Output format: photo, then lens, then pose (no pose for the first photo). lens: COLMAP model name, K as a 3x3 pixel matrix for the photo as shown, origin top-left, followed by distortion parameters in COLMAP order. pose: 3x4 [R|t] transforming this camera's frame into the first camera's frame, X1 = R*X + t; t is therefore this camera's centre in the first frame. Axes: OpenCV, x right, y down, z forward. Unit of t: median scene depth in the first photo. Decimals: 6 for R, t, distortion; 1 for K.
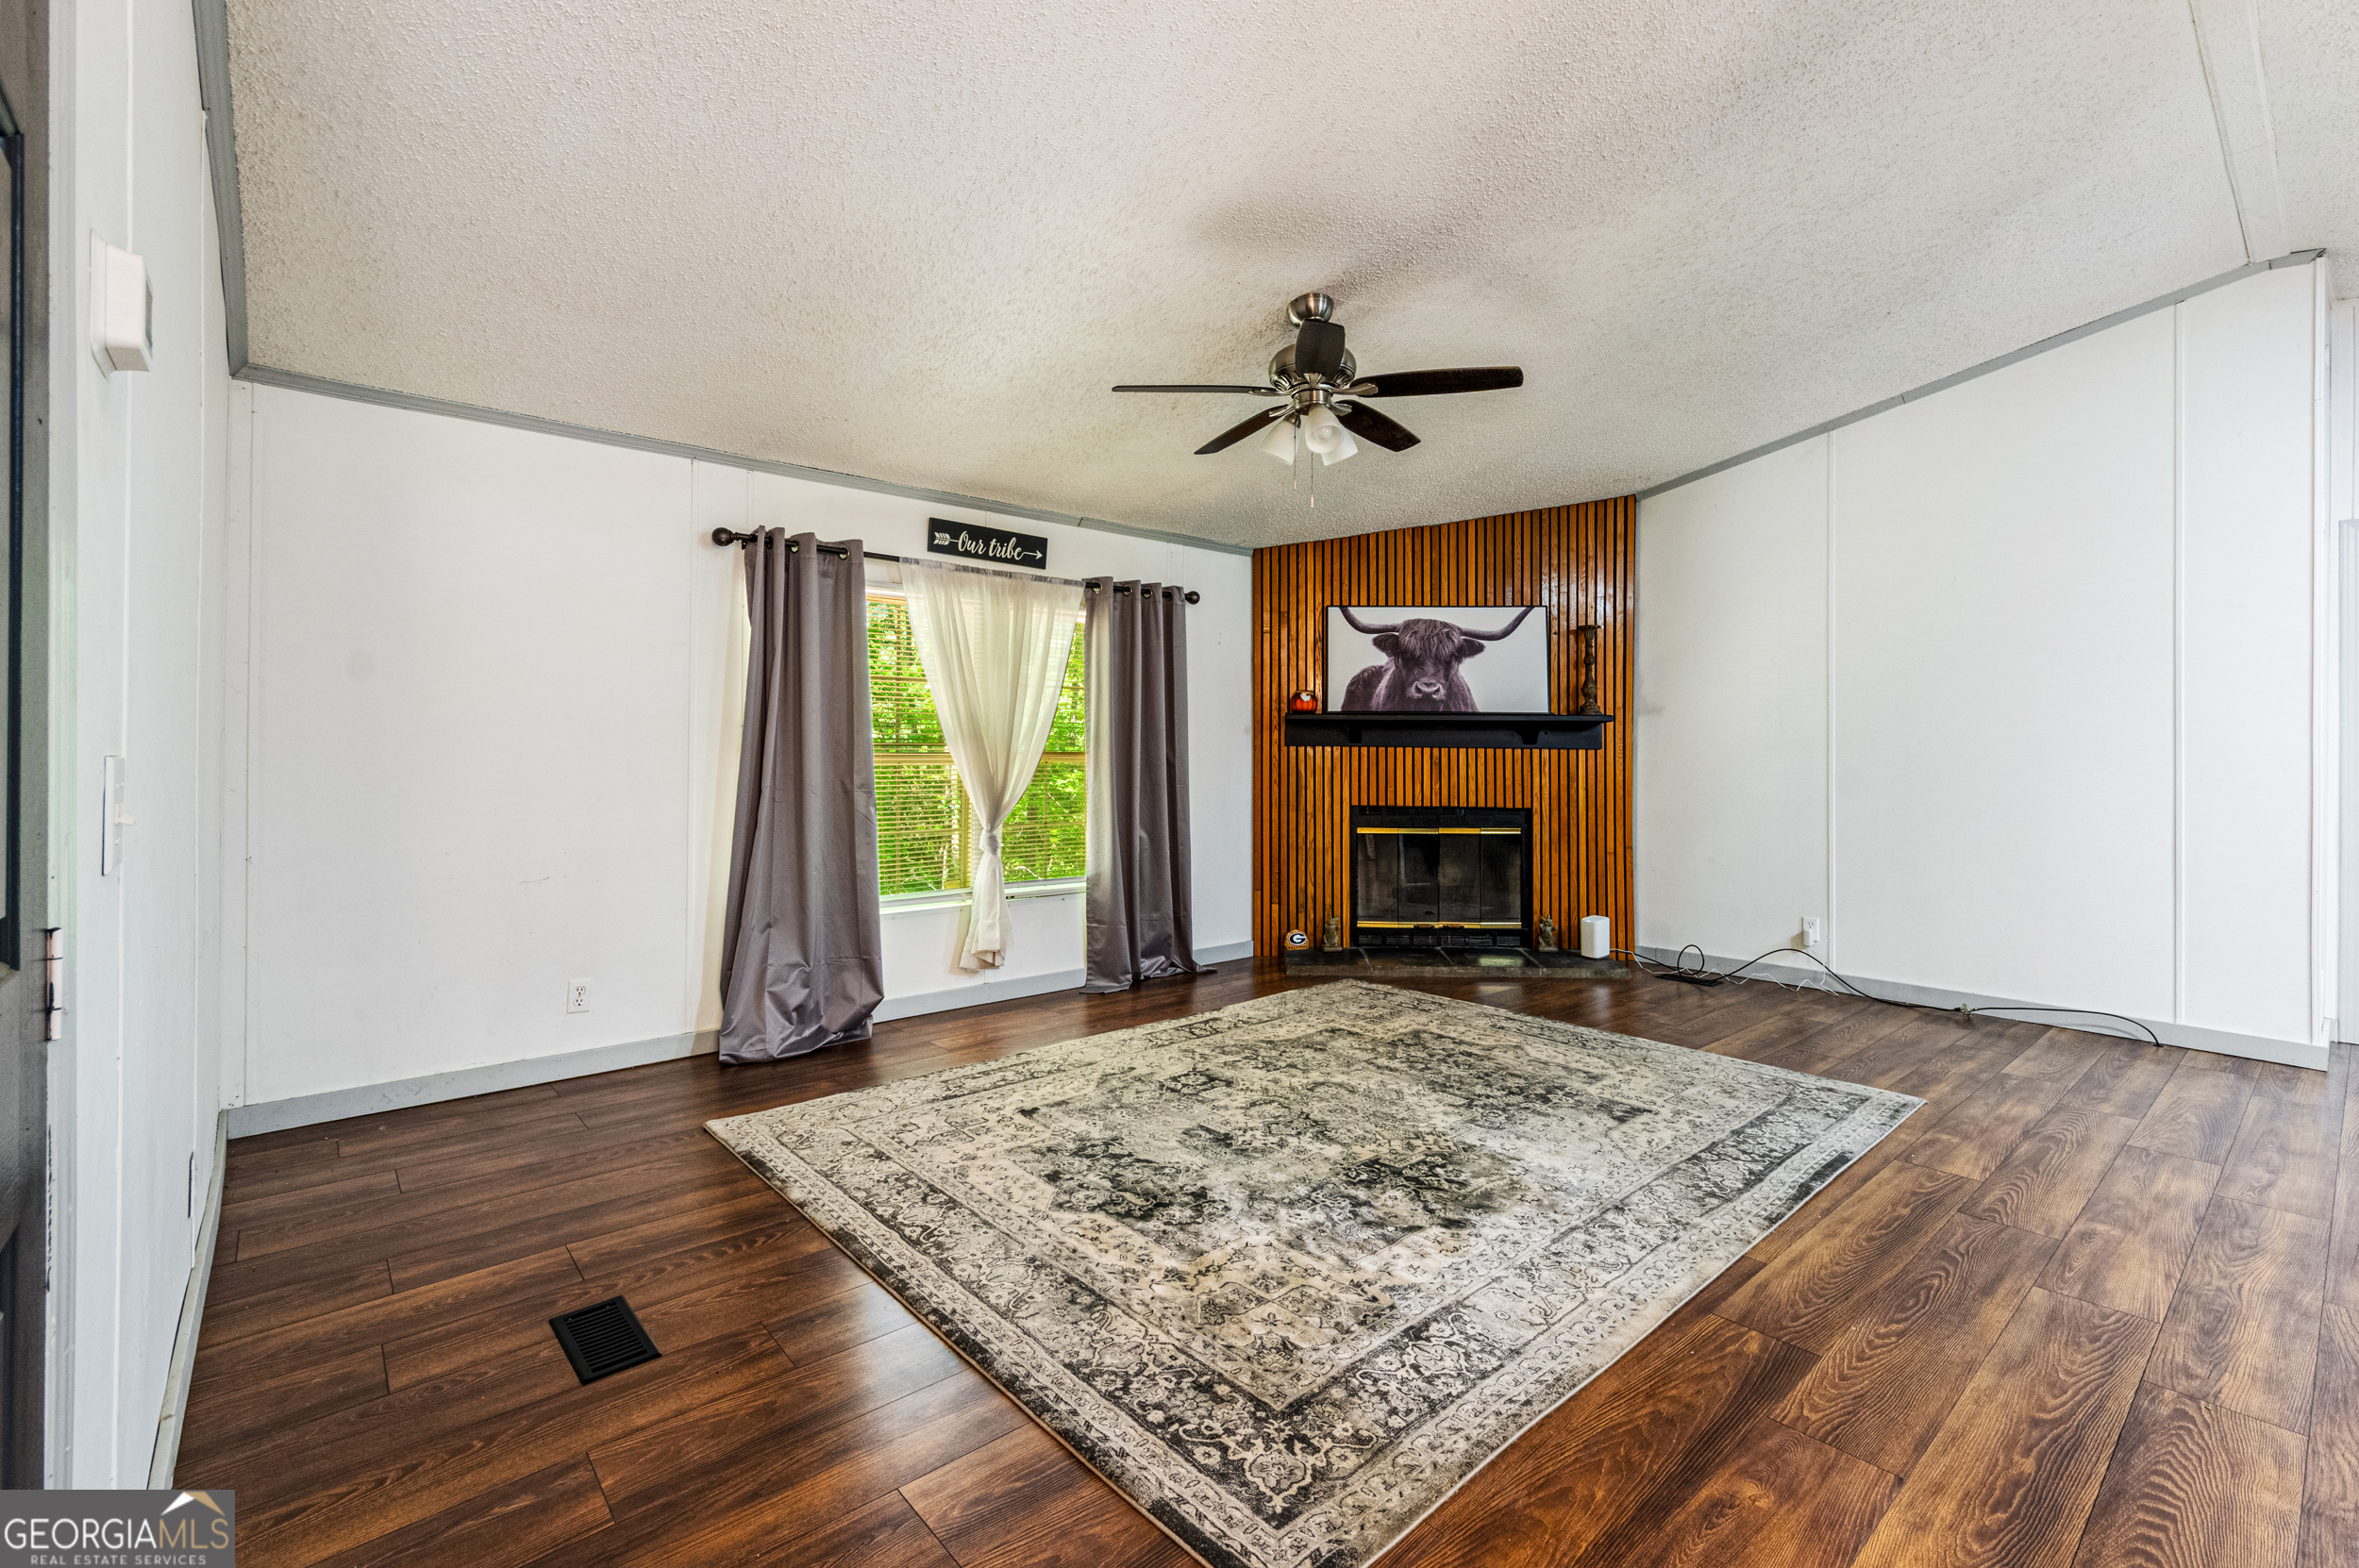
lens RADIAL K [[1025.1, 0, 1194.0], [0, 1025.1, 755.3], [0, 0, 1]] dist [0.001017, 0.000277]
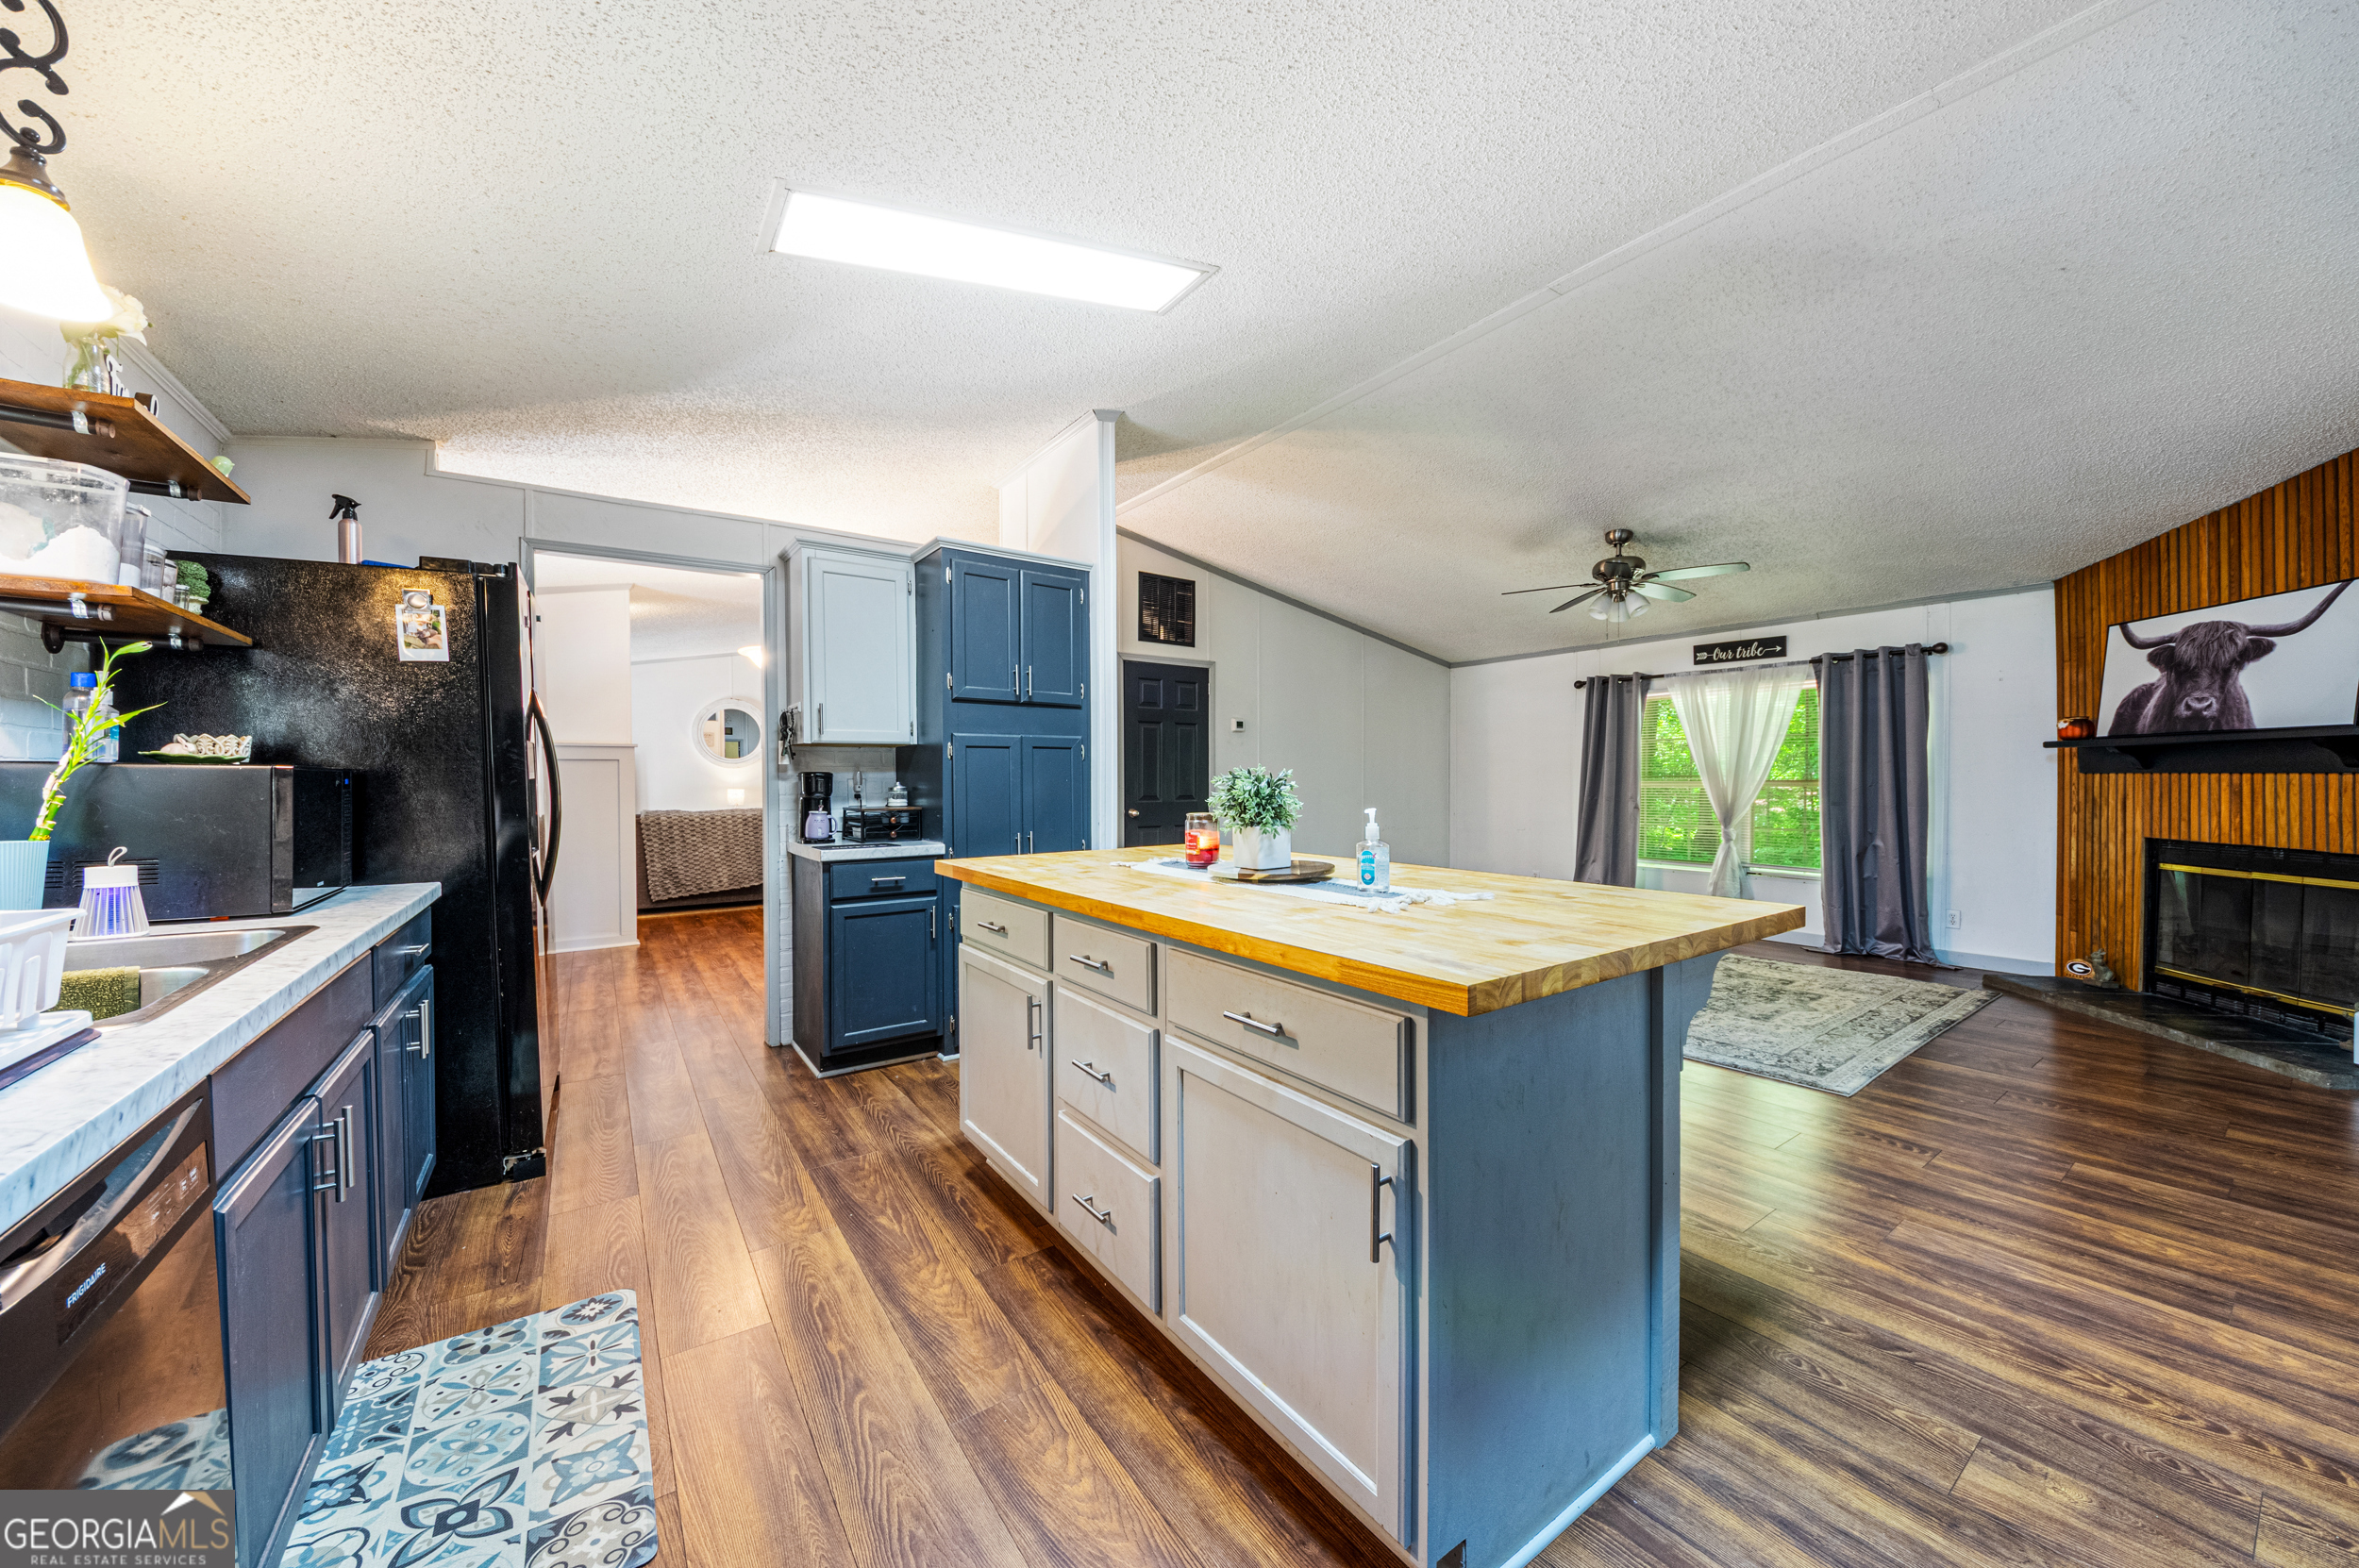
lens RADIAL K [[859.0, 0, 1194.3], [0, 859.0, 790.2], [0, 0, 1]] dist [-0.012750, -0.000746]
pose [[-0.094700, 0.006727, -0.995483, 1.467639], [-0.002889, 0.999971, 0.007032, 0.005628], [0.995502, 0.003542, -0.094678, 0.341221]]
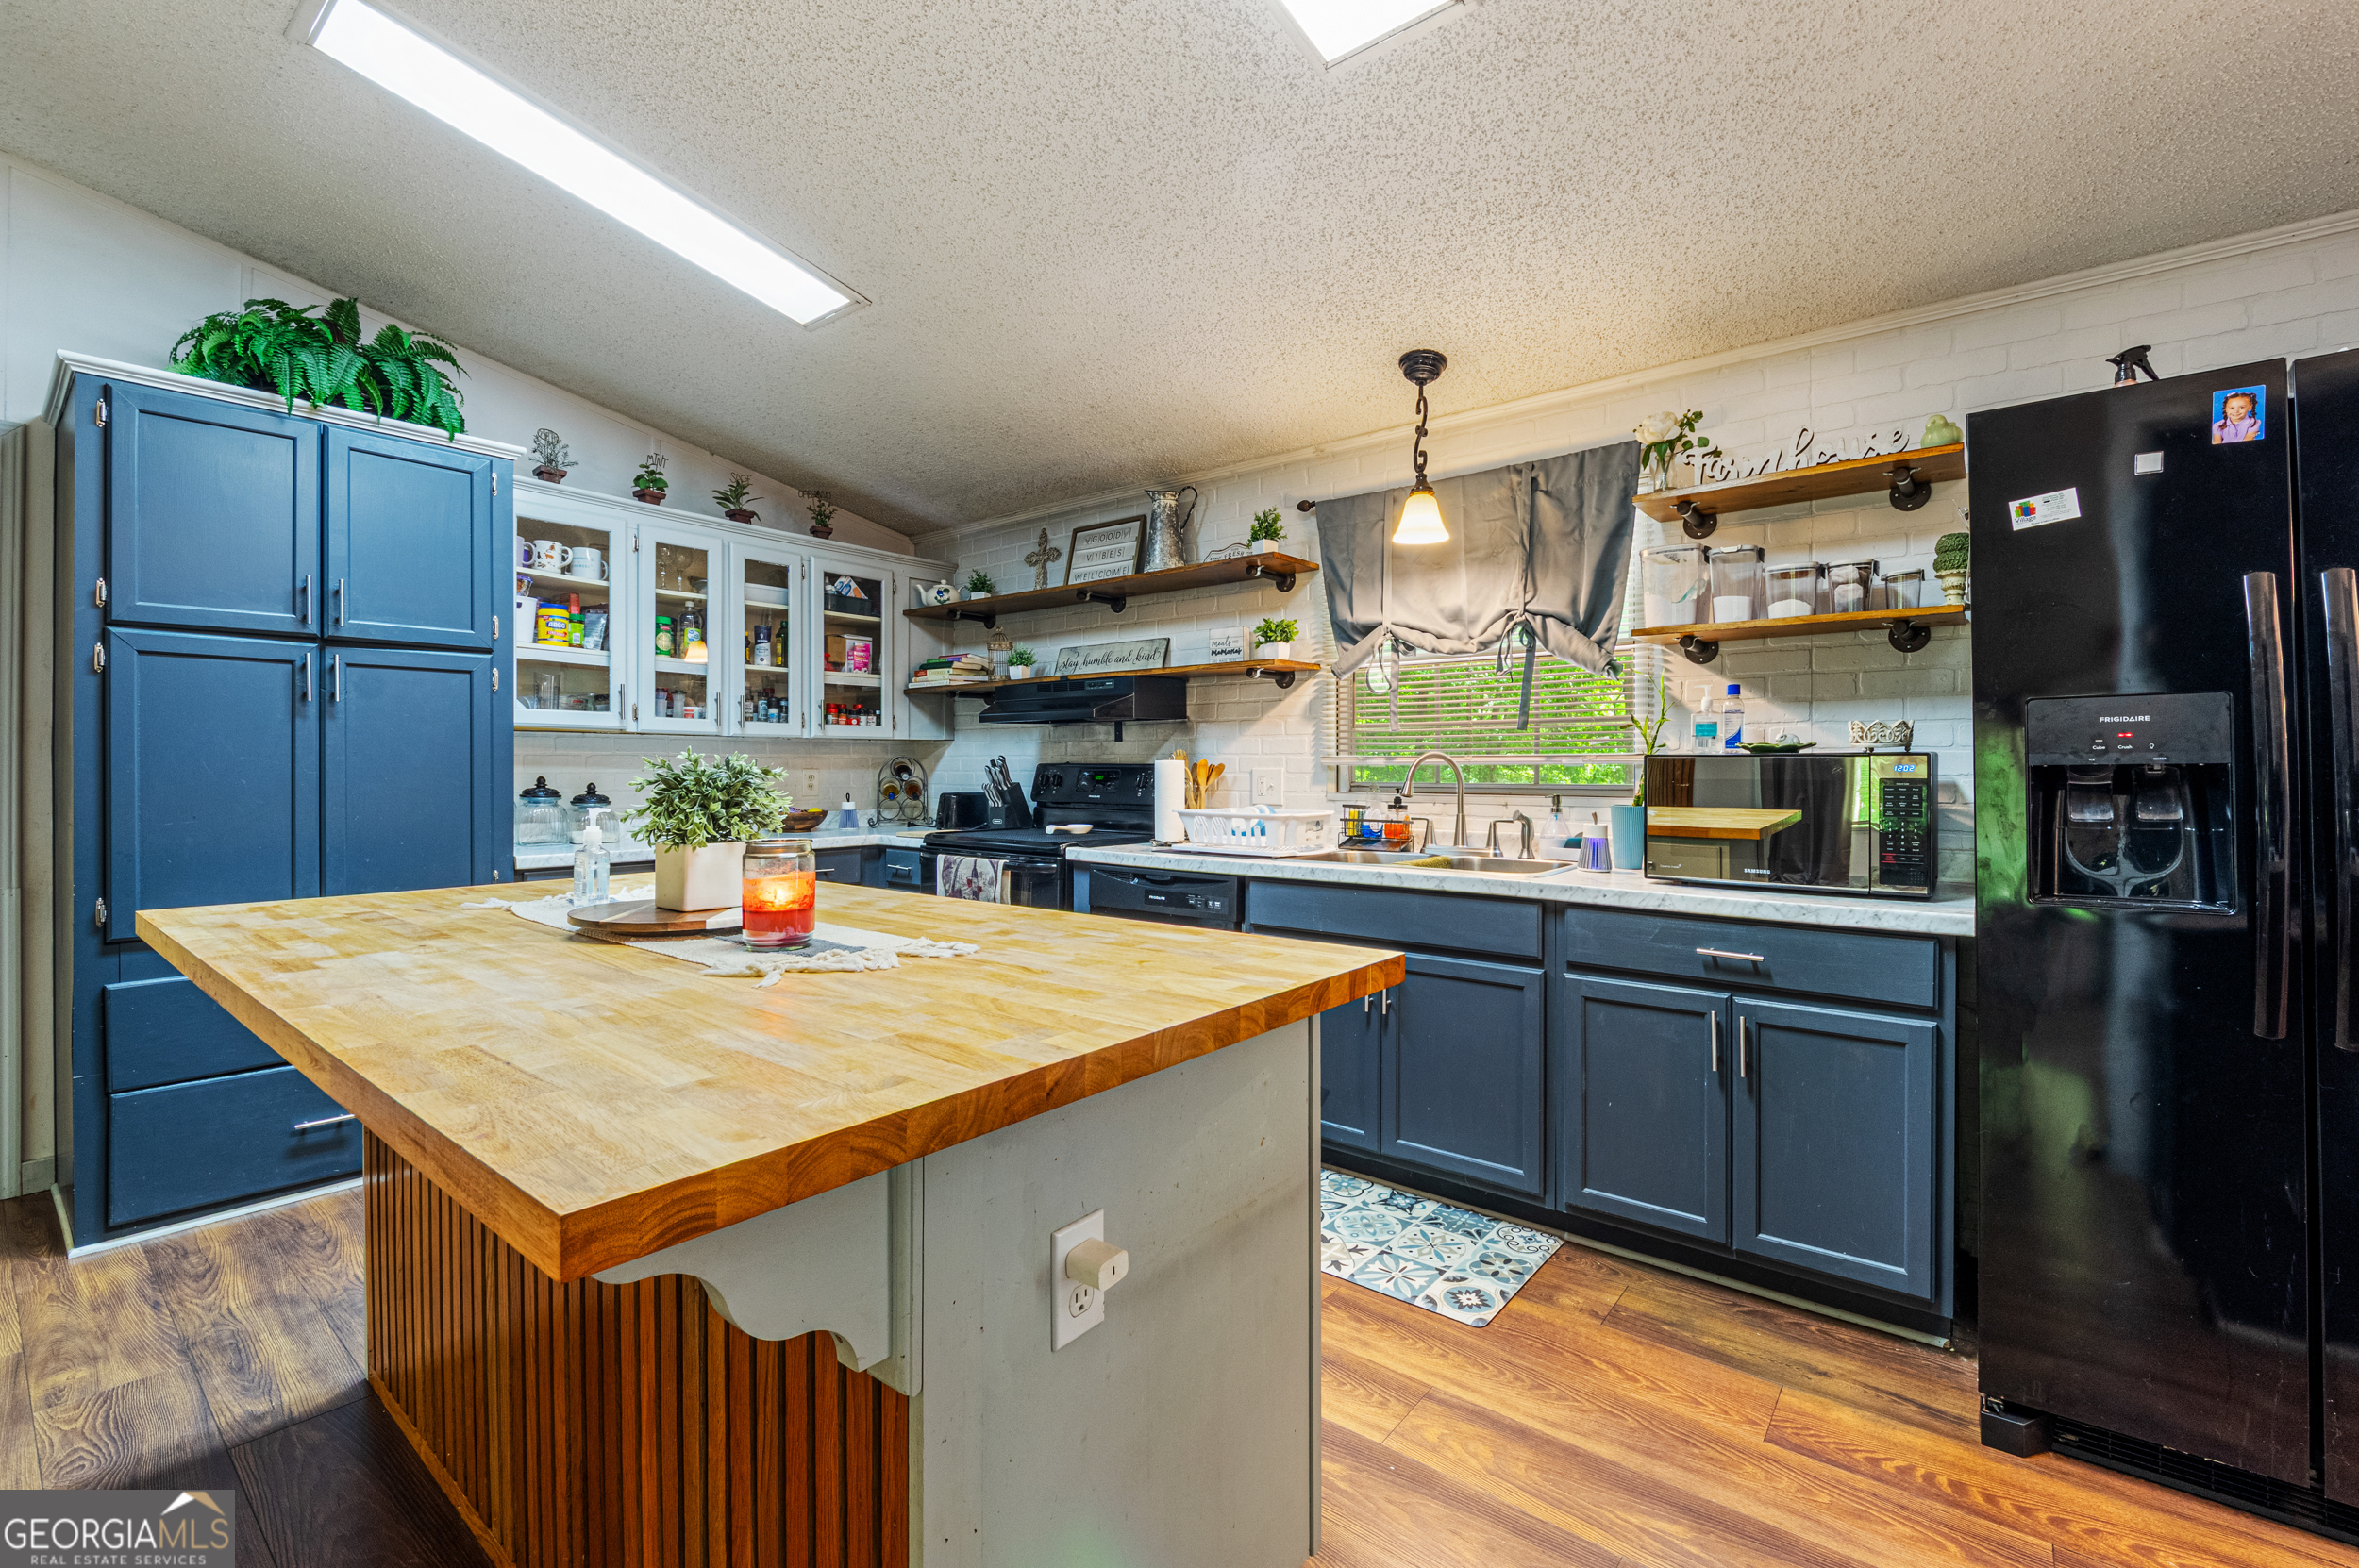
lens RADIAL K [[988.4, 0, 1209.0], [0, 988.4, 772.6], [0, 0, 1]] dist [-0.012060, -0.000213]
pose [[-0.191514, -0.010635, 0.981432, 0.523855], [0.007237, 0.999899, 0.012248, -0.001111], [-0.981463, 0.009448, -0.191418, 0.206838]]
